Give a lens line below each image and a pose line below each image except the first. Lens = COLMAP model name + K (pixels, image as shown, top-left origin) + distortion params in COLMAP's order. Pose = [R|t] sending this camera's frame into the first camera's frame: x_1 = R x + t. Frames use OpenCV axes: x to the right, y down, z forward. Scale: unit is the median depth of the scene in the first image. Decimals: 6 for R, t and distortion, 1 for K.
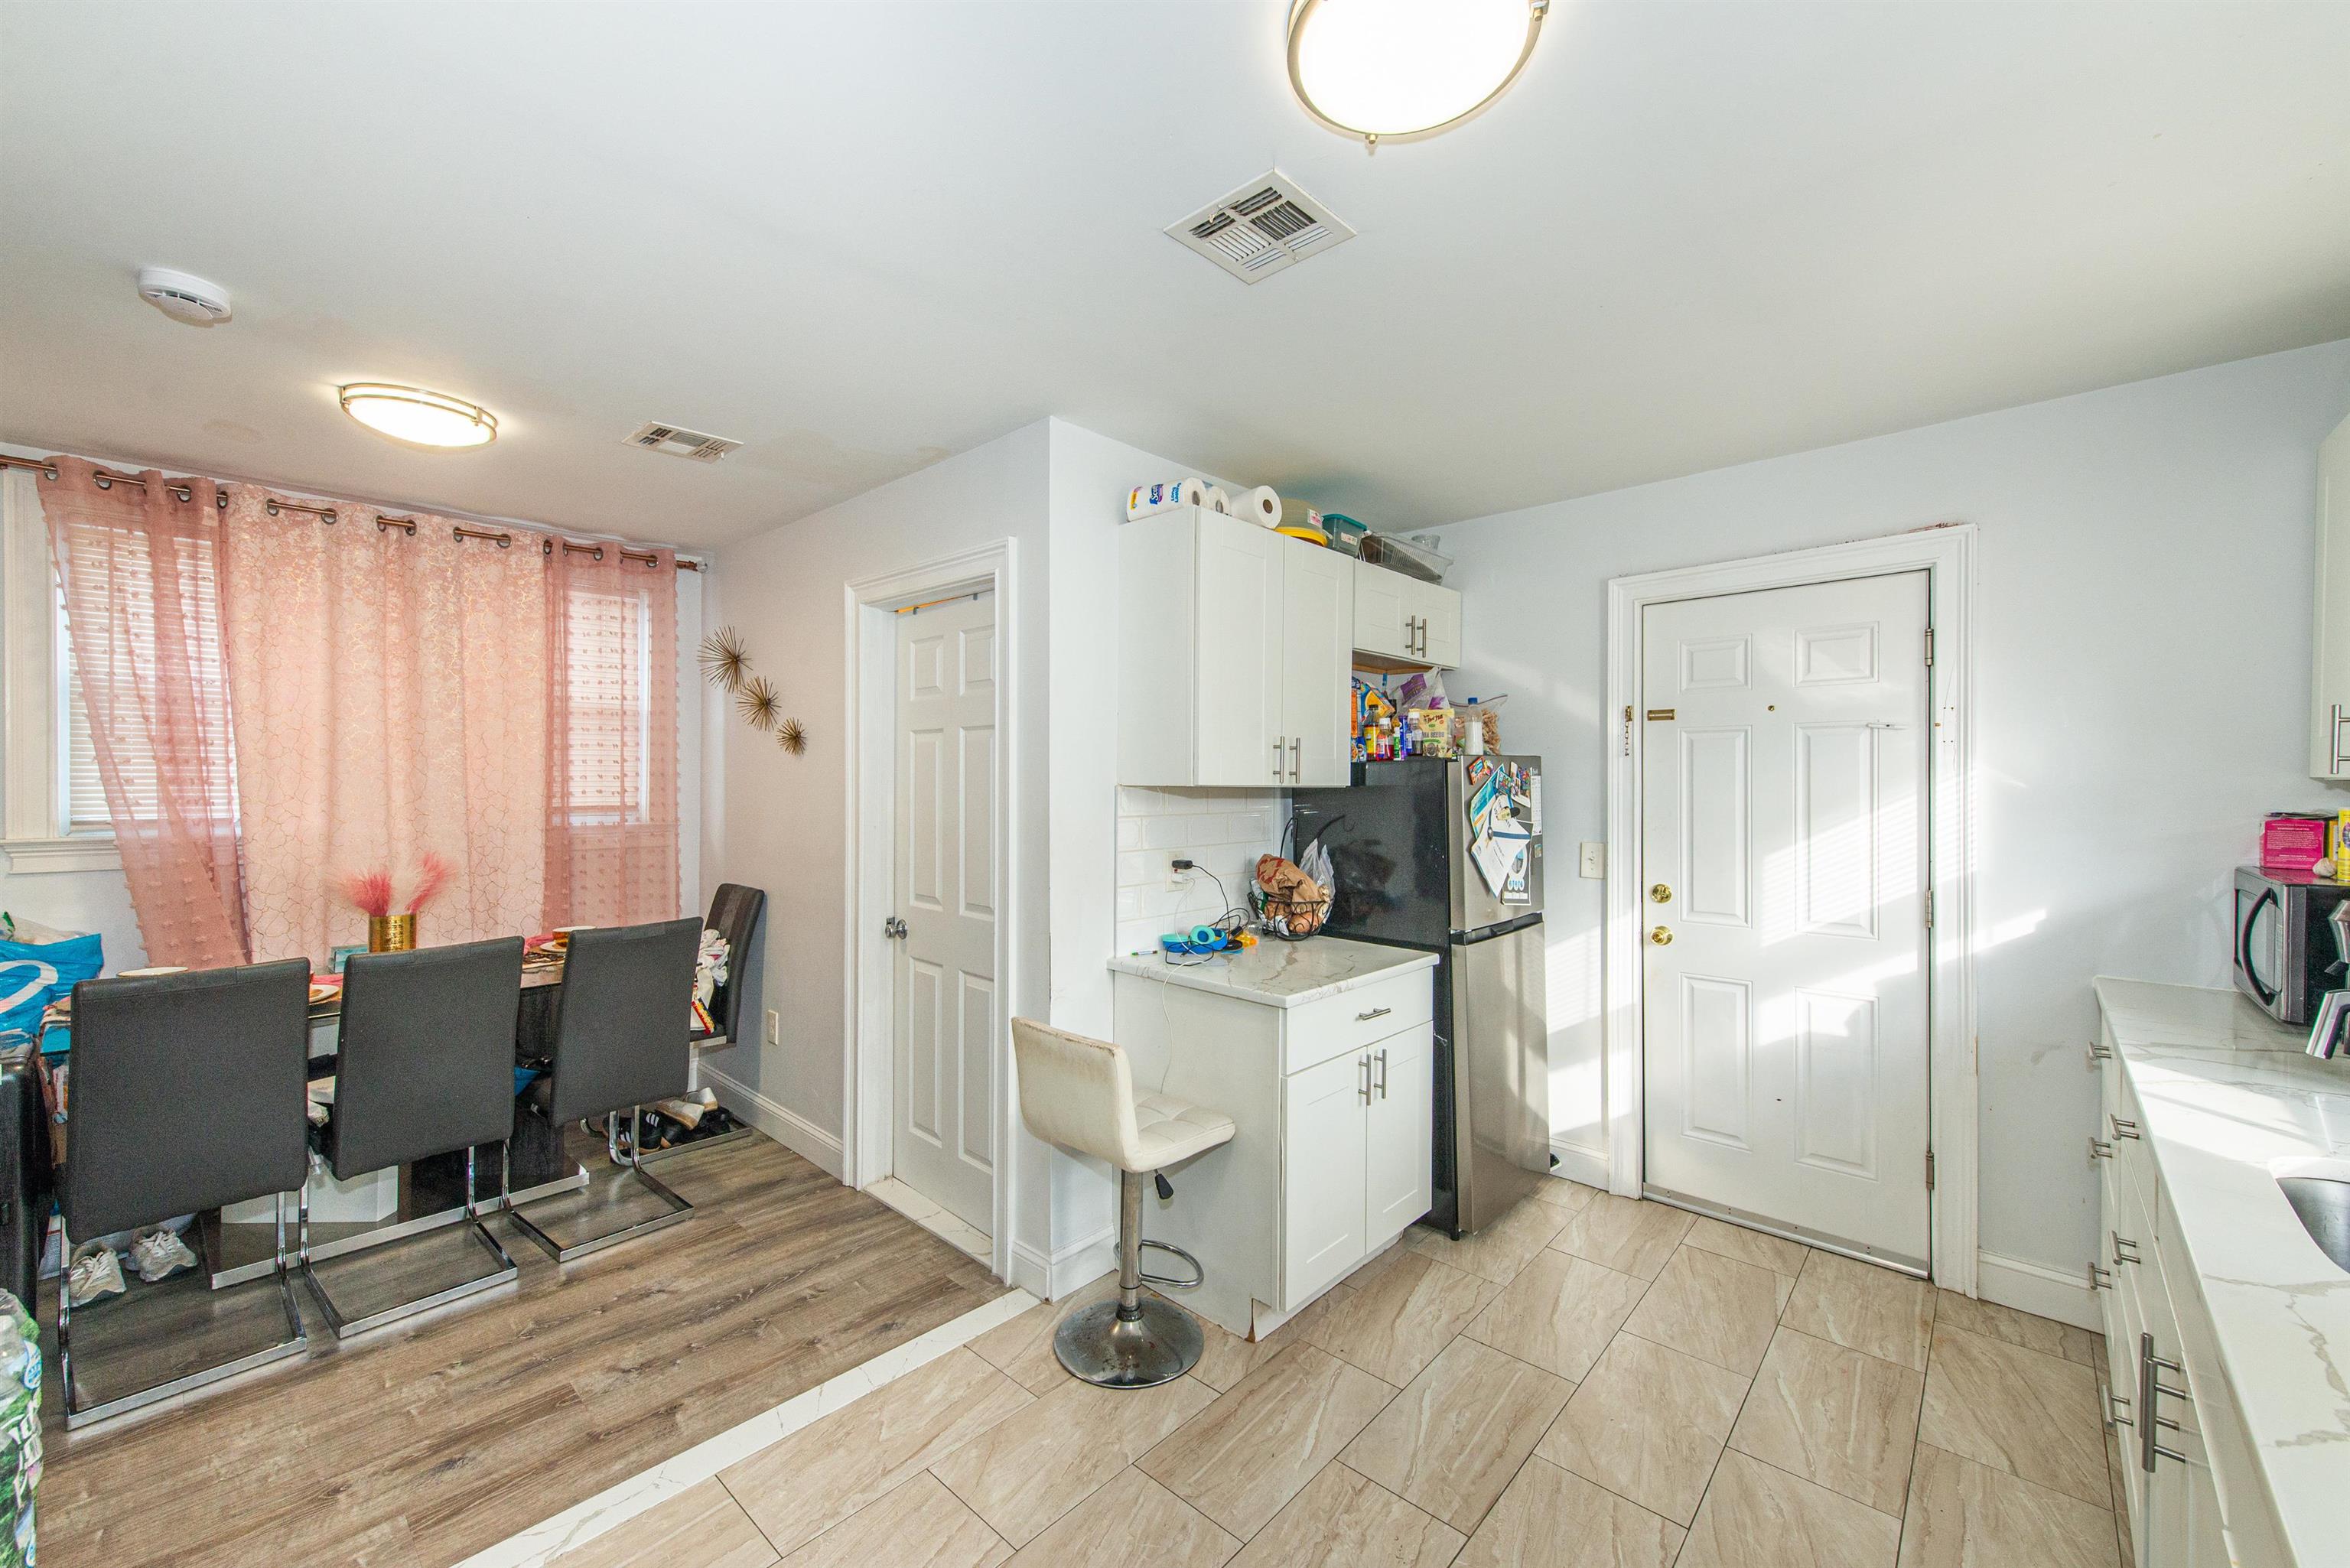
lens RADIAL K [[929.1, 0, 1185.2], [0, 929.1, 772.4], [0, 0, 1]] dist [0.019046, -0.006575]
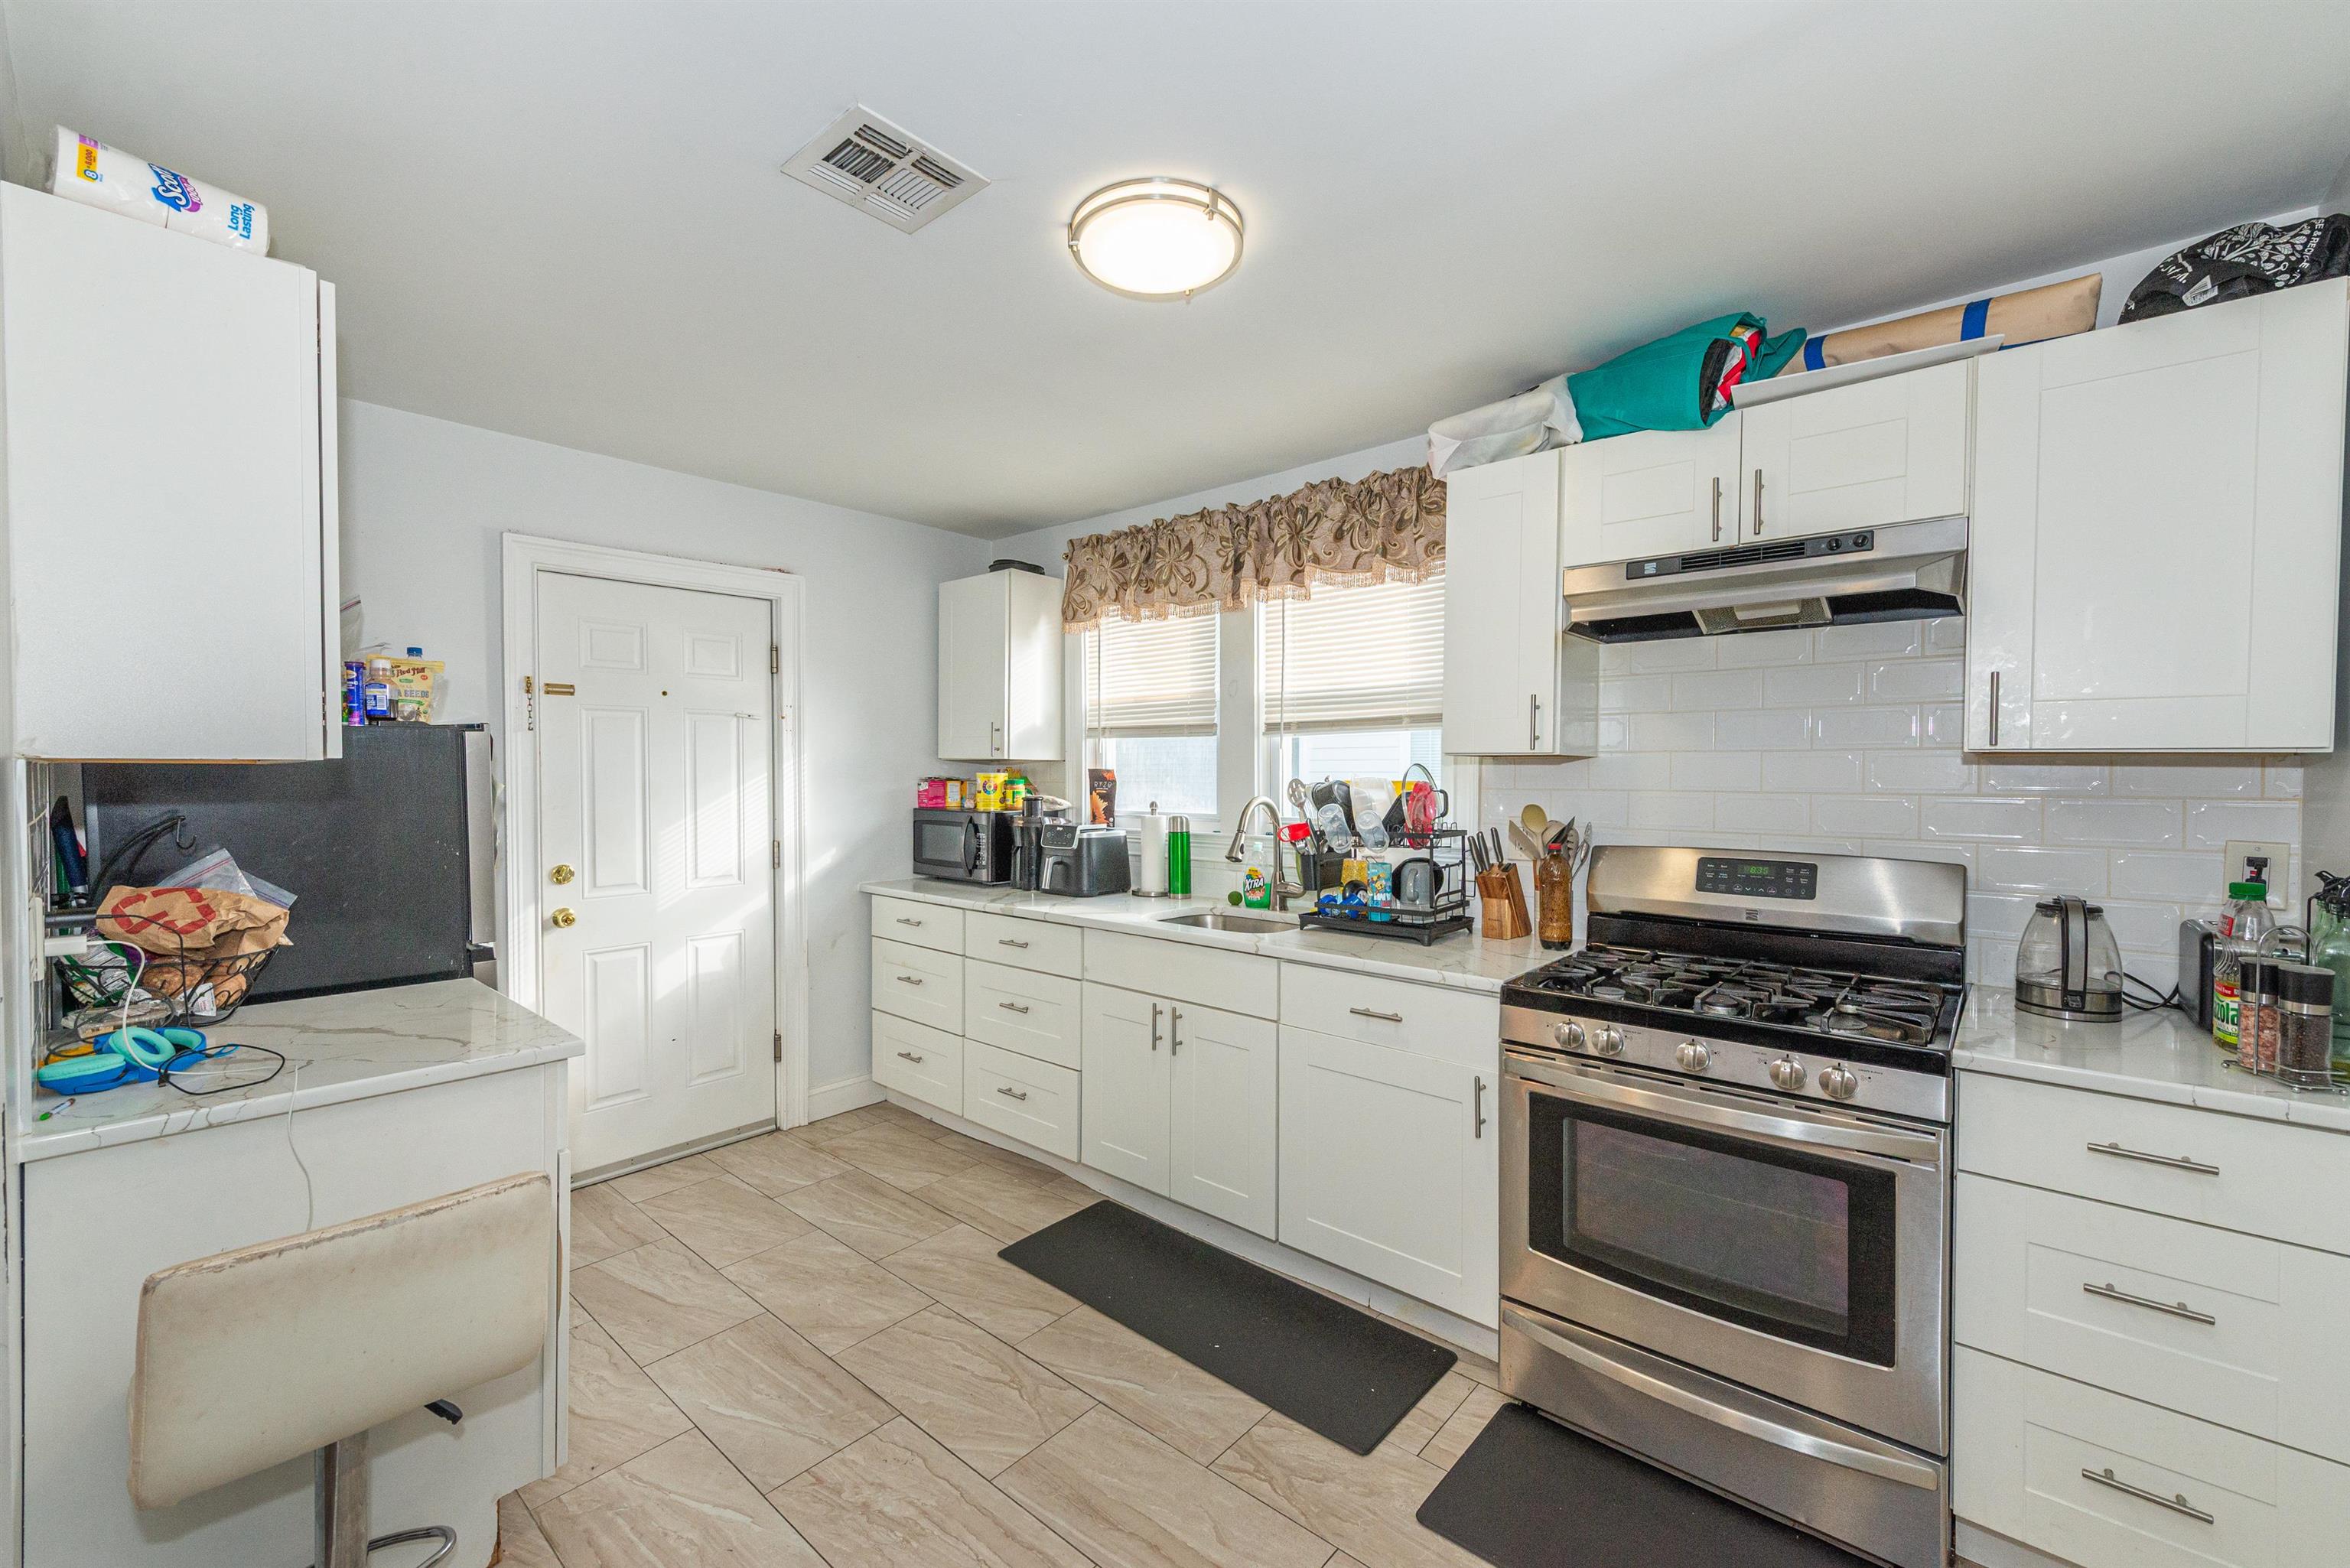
lens RADIAL K [[951.9, 0, 1164.0], [0, 951.9, 768.0], [0, 0, 1]] dist [0.019434, -0.007638]
pose [[-0.018979, -0.002485, 0.999817, -0.531638], [-0.009564, 0.999952, 0.002304, 0.011978], [-0.999774, -0.009518, -0.019002, 0.431431]]
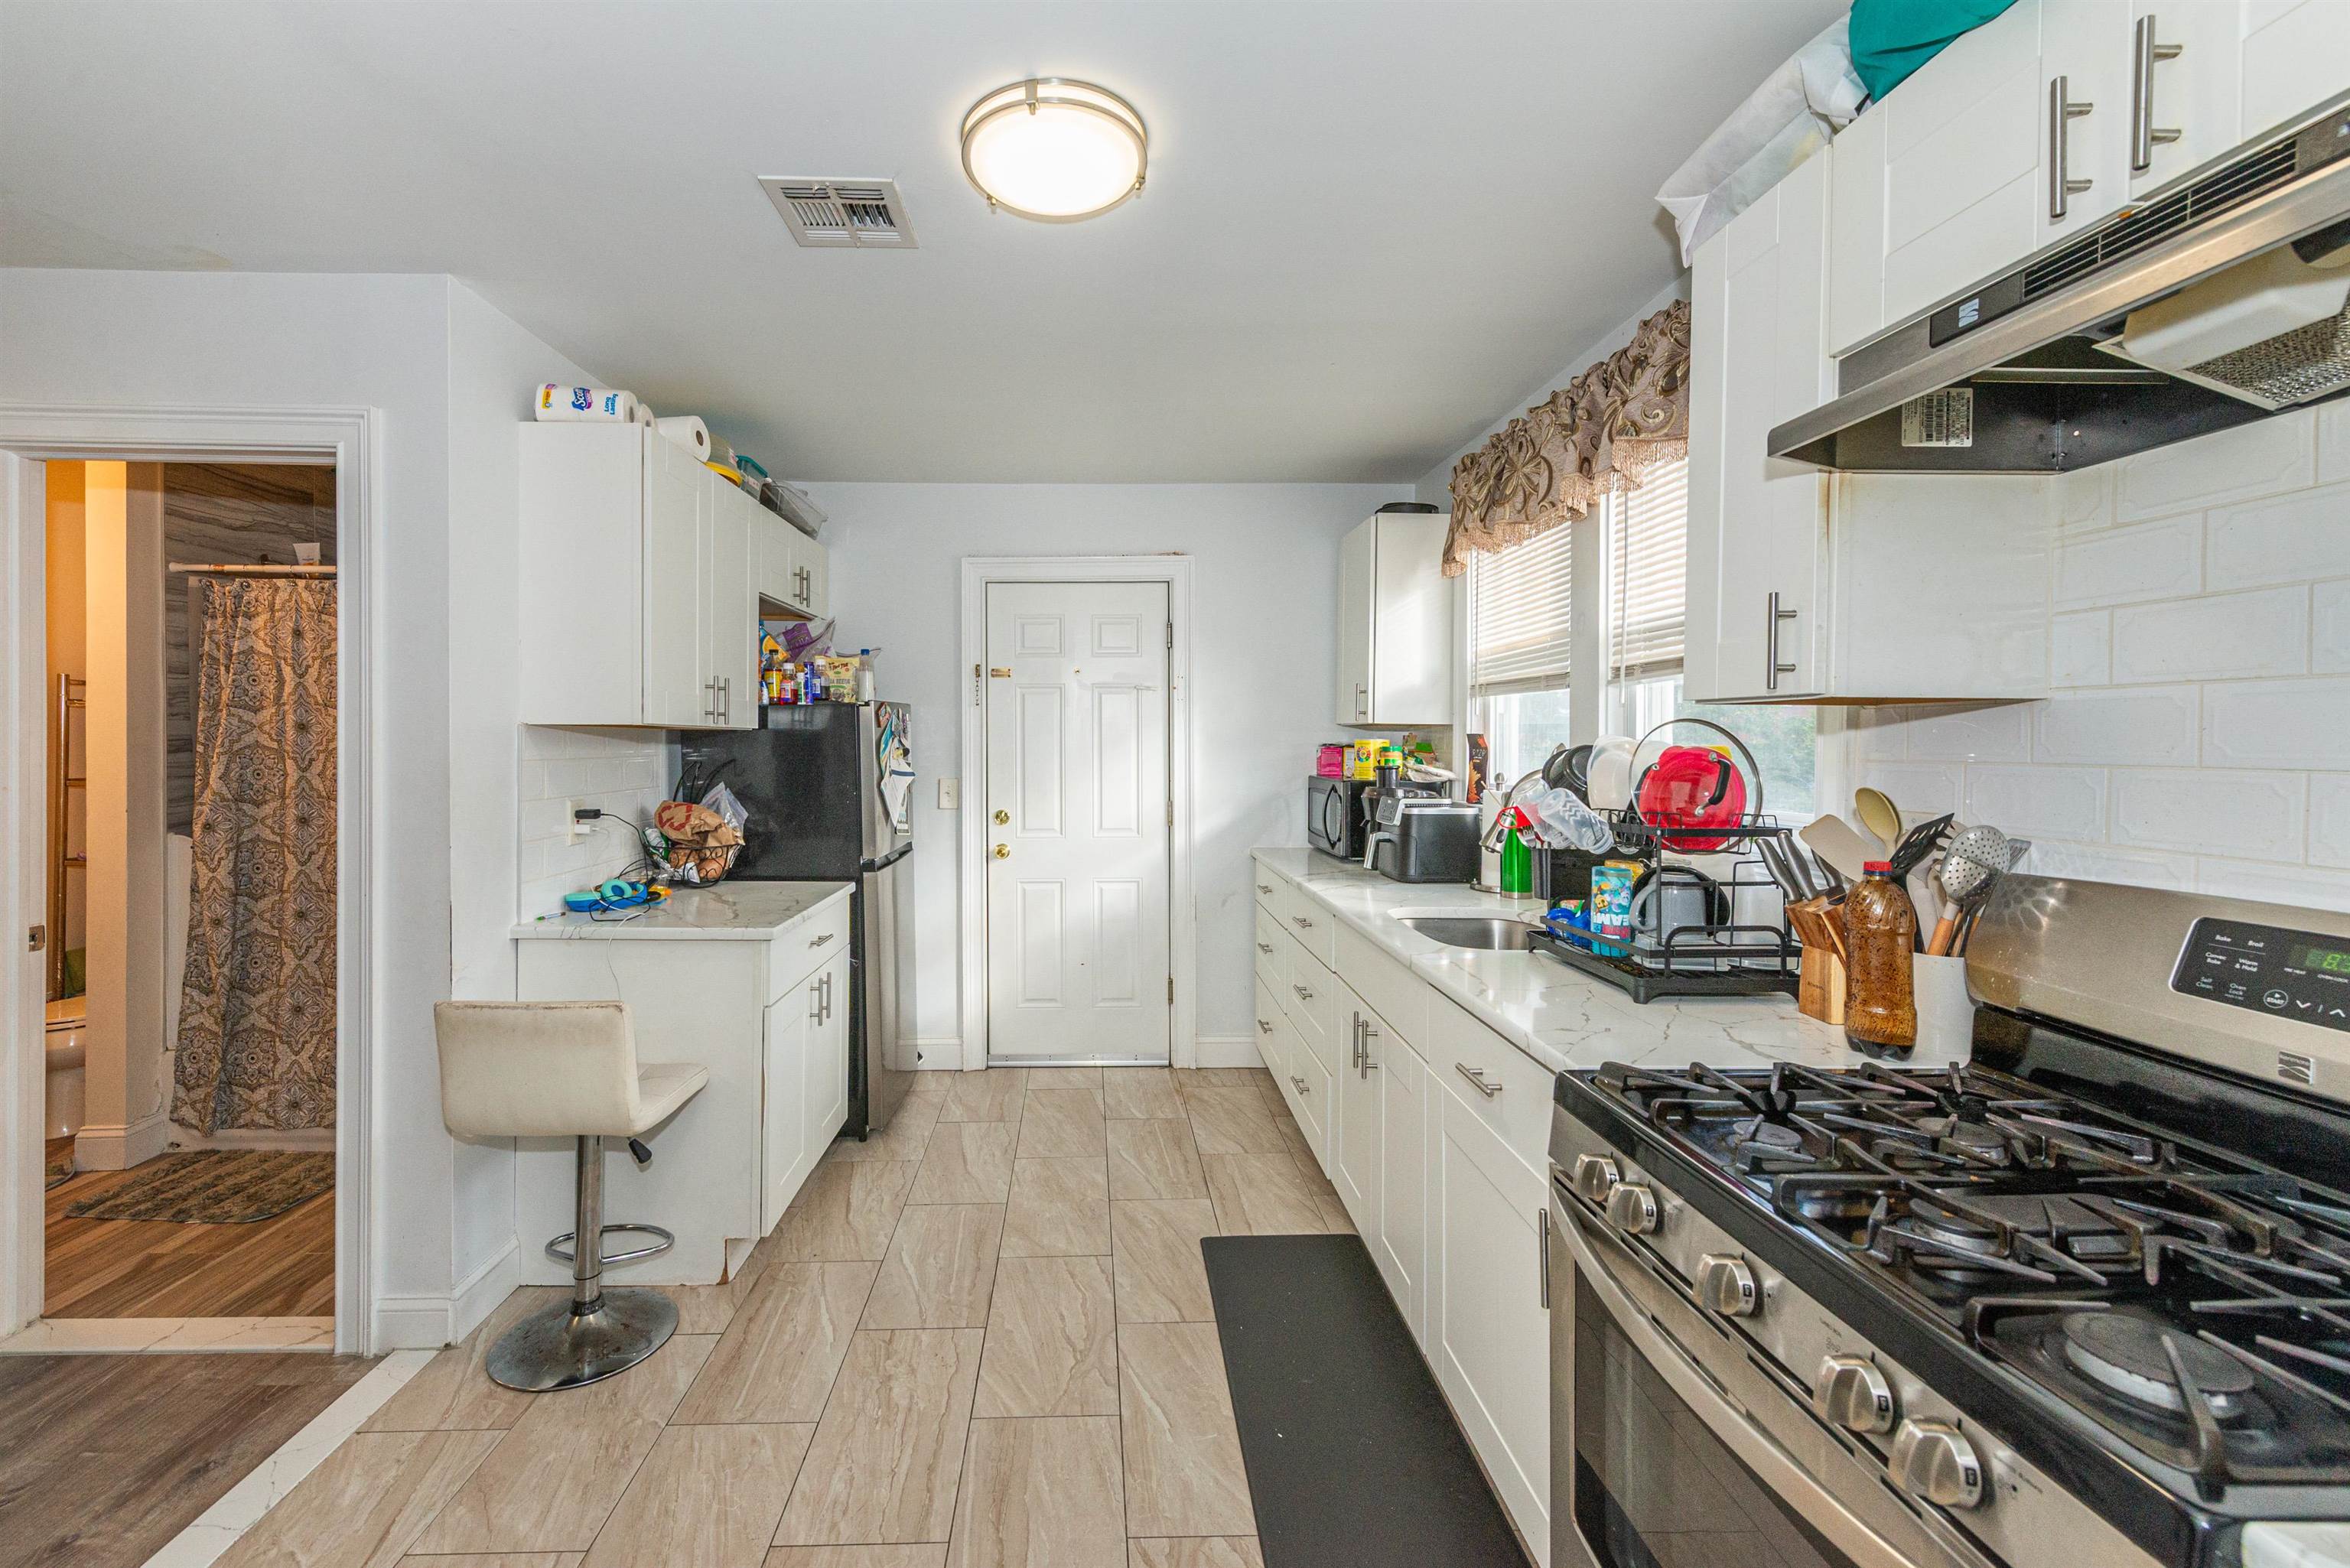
lens RADIAL K [[954.7, 0, 1122.5], [0, 954.7, 728.2], [0, 0, 1]] dist [0.001802, 0.000236]
pose [[0.719284, 0.006953, 0.694681, -0.272451], [-0.005261, 0.999976, -0.004561, 0.017744], [-0.694696, -0.000375, 0.719303, -0.018870]]
